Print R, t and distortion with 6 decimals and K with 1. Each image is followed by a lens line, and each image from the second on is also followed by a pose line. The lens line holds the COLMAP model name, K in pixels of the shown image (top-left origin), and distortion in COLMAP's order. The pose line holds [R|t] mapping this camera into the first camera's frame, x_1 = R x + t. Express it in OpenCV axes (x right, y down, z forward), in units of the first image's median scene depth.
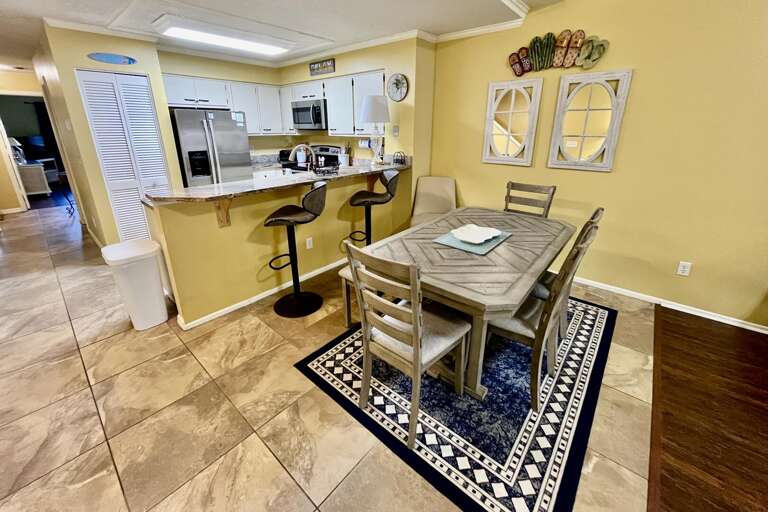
lens RADIAL K [[307.5, 0, 375.5], [0, 307.5, 218.8], [0, 0, 1]] dist [-0.002280, 0.000335]
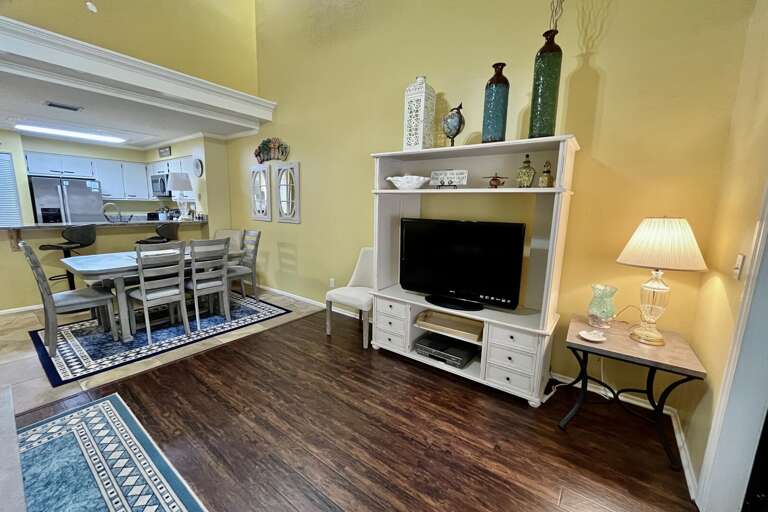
lens RADIAL K [[307.5, 0, 380.9], [0, 307.5, 256.6], [0, 0, 1]] dist [-0.002280, 0.000335]
pose [[0.996964, 0.013051, 0.076762, 0.833312], [-0.003538, 0.992427, -0.122785, 0.160830], [-0.077783, 0.122140, 0.989460, -0.446403]]
